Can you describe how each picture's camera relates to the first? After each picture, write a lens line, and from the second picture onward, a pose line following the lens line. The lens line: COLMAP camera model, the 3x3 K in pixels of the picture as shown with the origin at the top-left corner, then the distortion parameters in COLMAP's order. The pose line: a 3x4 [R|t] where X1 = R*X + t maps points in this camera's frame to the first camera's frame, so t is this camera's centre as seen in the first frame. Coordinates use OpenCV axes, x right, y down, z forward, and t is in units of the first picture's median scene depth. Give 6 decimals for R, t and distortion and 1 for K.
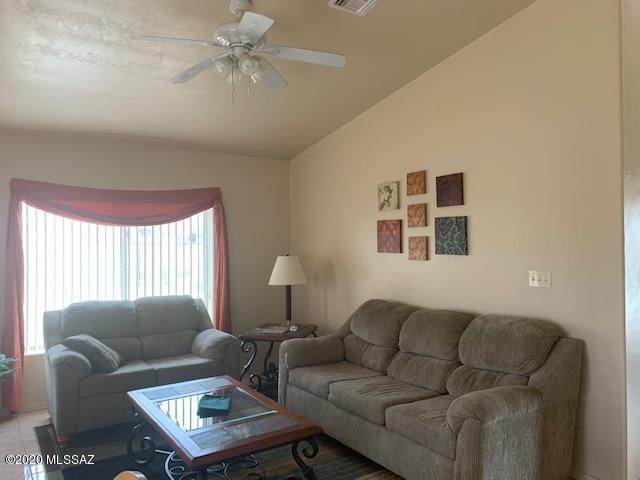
lens RADIAL K [[492.5, 0, 312.2], [0, 492.5, 230.2], [0, 0, 1]] dist [0.030472, -0.032657]
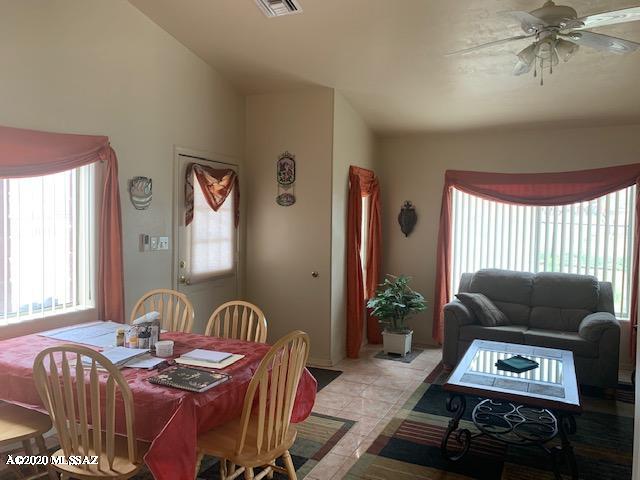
lens RADIAL K [[492.5, 0, 314.9], [0, 492.5, 238.3], [0, 0, 1]] dist [0.030472, -0.032657]
pose [[0.499234, 0.053945, -0.864786, 0.340214], [-0.010697, 0.998368, 0.056103, 0.007030], [0.866401, -0.018758, 0.498996, 0.031124]]
